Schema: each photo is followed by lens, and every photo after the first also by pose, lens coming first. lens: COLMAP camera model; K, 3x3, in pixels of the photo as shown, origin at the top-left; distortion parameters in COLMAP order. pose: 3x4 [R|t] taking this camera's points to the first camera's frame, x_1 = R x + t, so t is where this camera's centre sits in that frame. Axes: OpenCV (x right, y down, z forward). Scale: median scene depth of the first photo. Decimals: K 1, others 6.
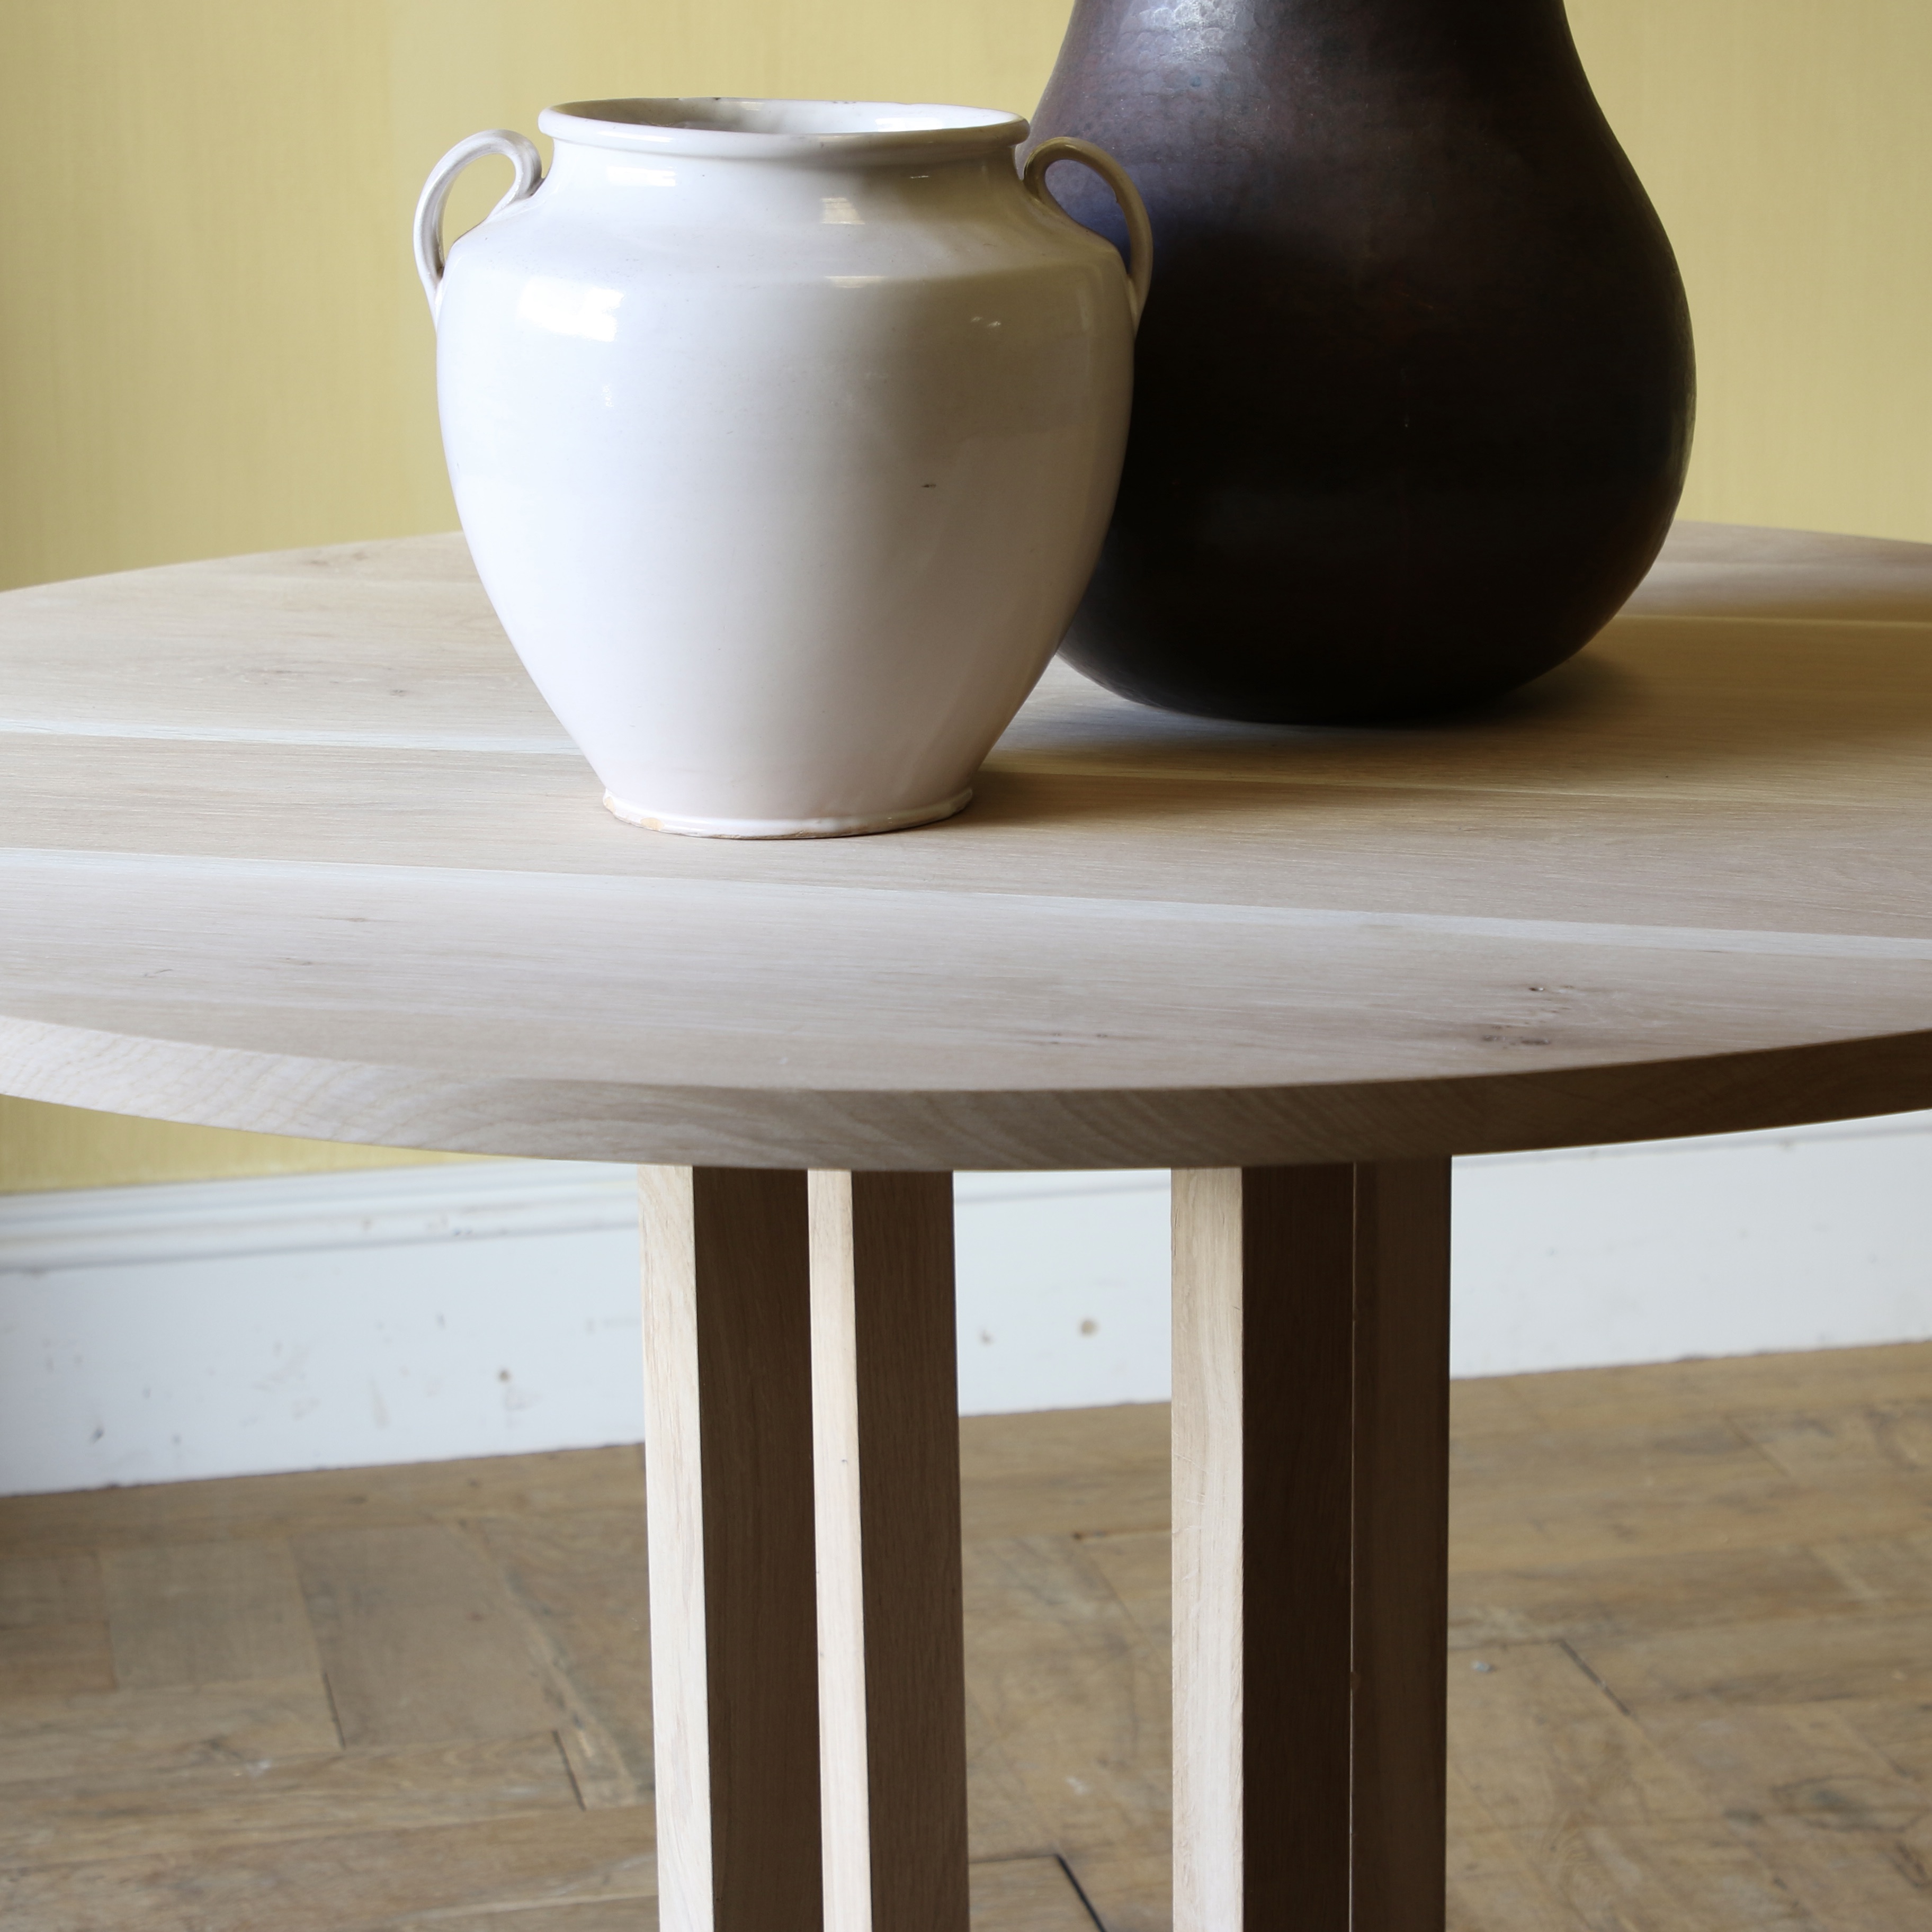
lens RADIAL K [[5042.0, 0, 966.0], [0, 5042.0, 966.0], [0, 0, 1]] dist [0.065694, 0.369938]
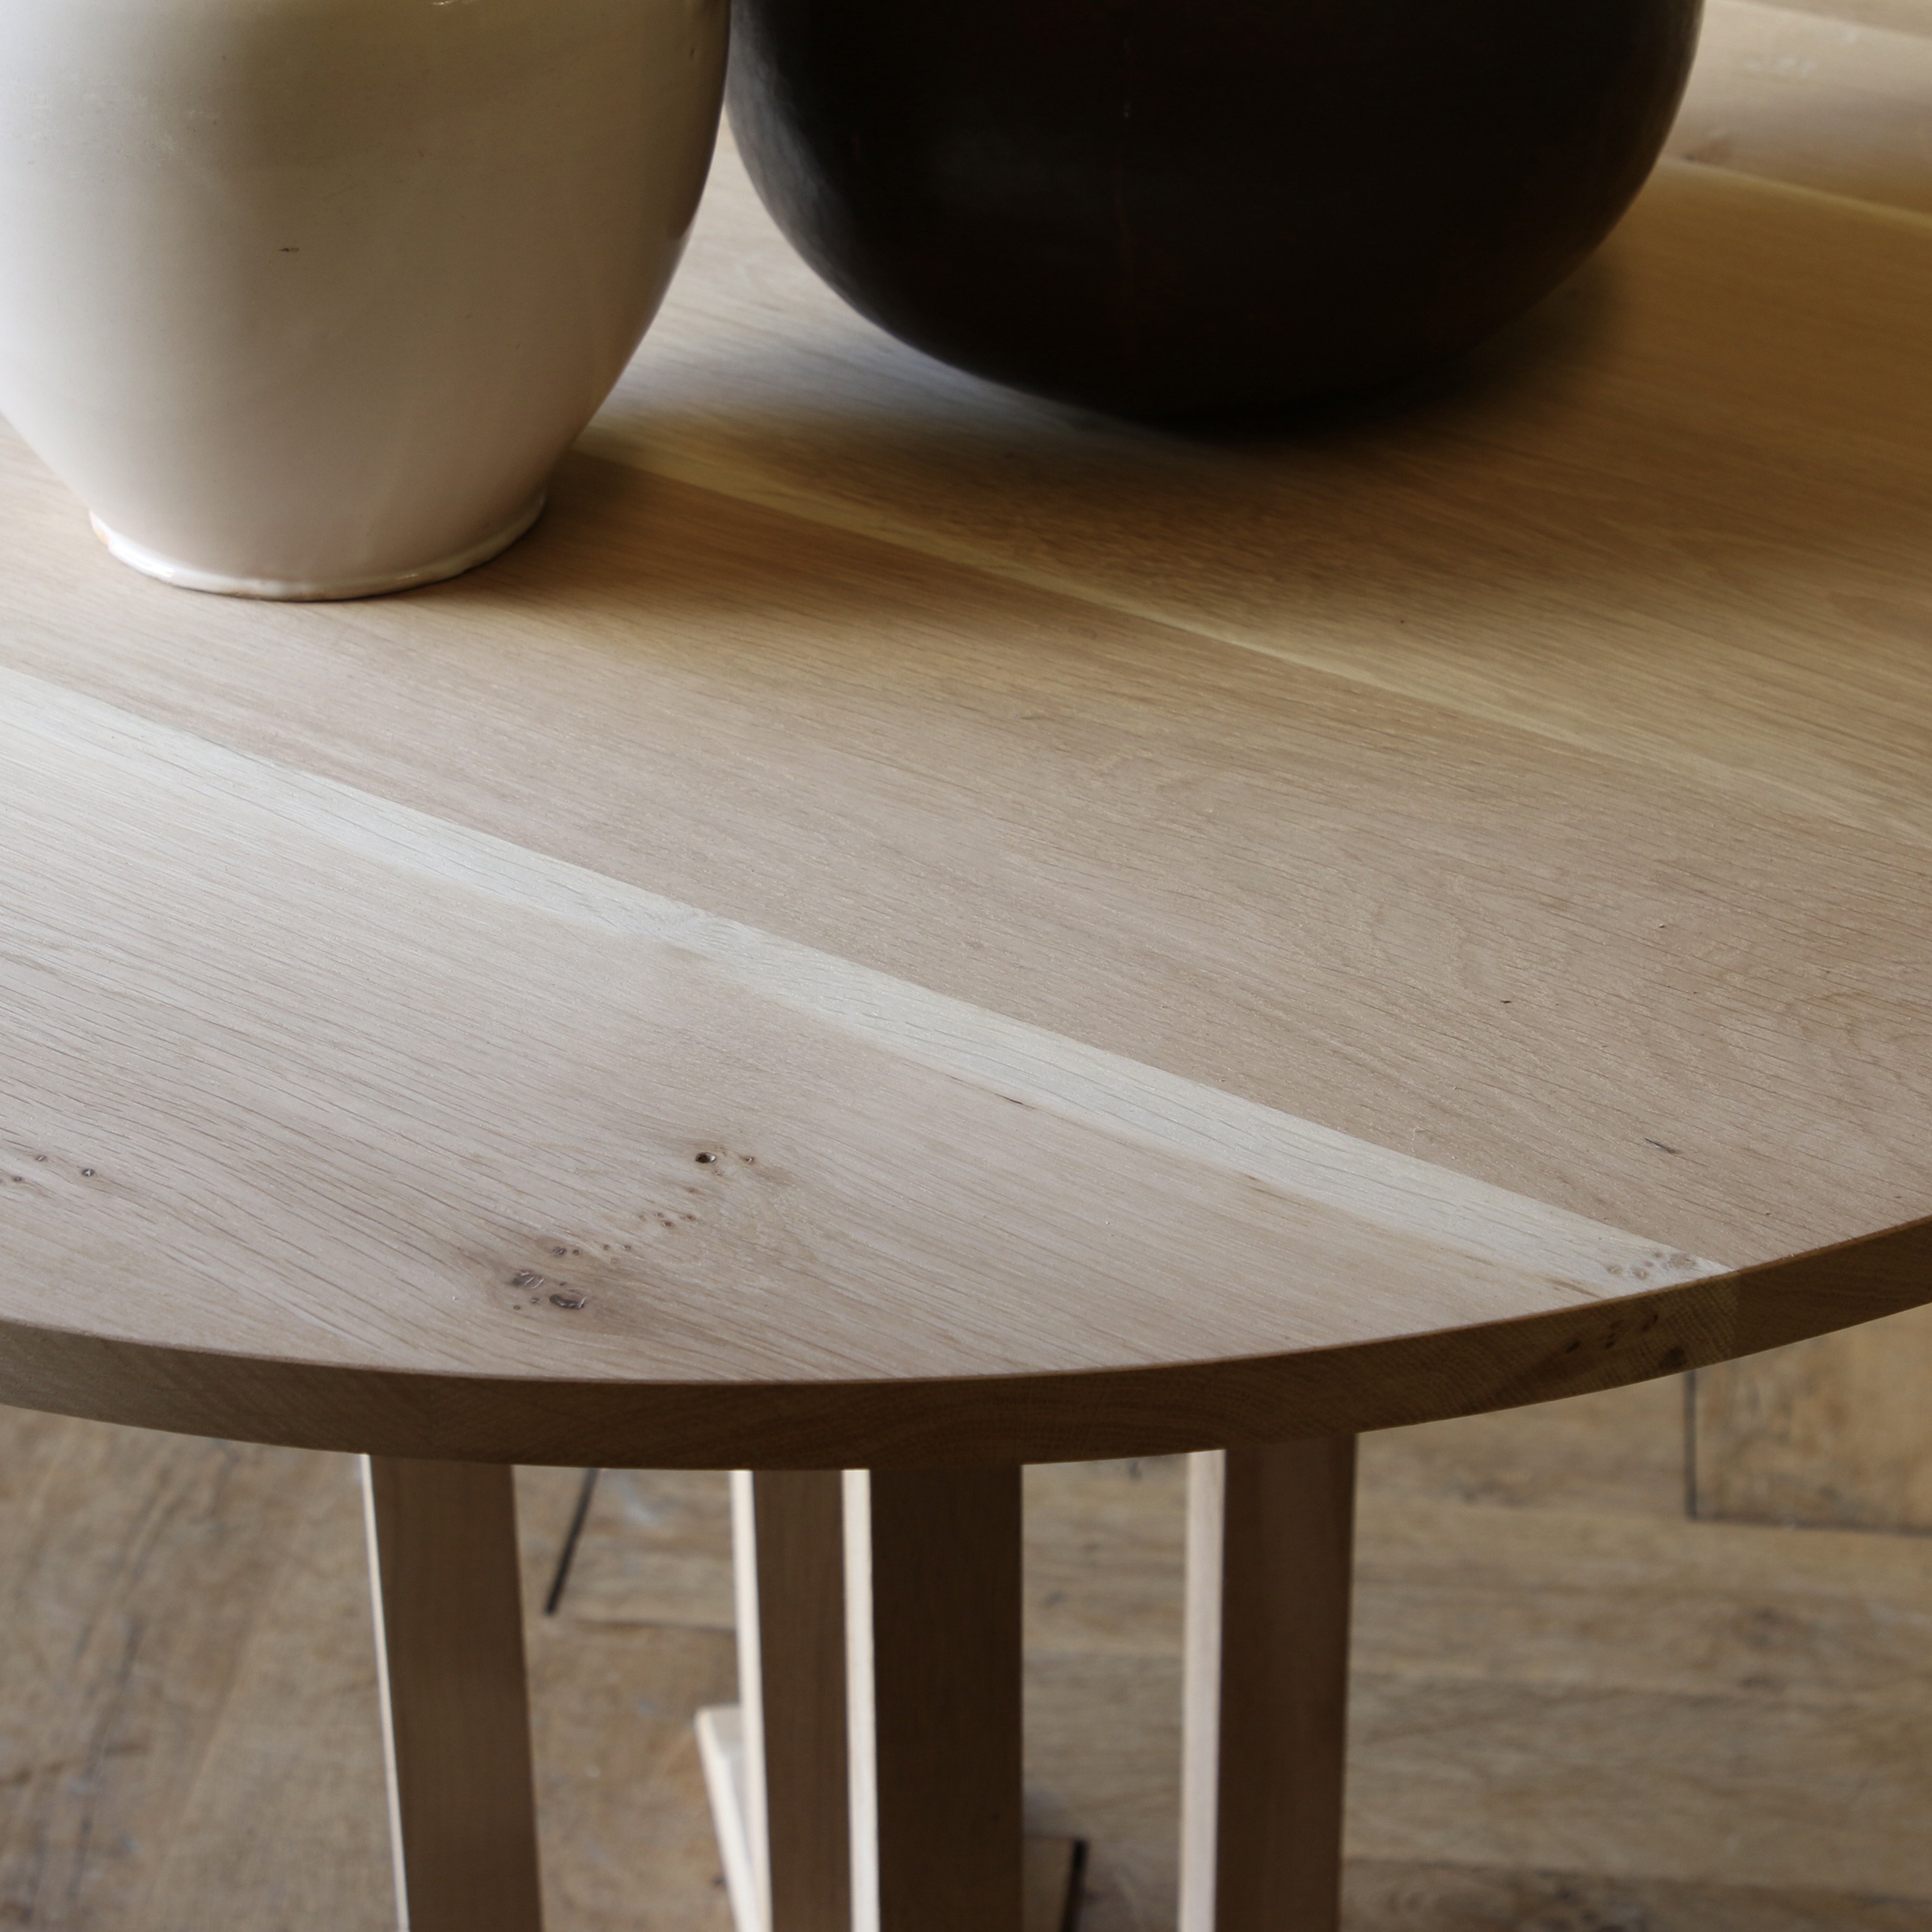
lens RADIAL K [[5023.6, 0, 966.0], [0, 5023.6, 966.0], [0, 0, 1]] dist [0.018803, 0.291474]
pose [[0.943366, 0.173569, -0.282727, 0.330346], [-0.080854, 0.946809, 0.311474, -0.241282], [0.321750, -0.270974, 0.907221, 0.302932]]
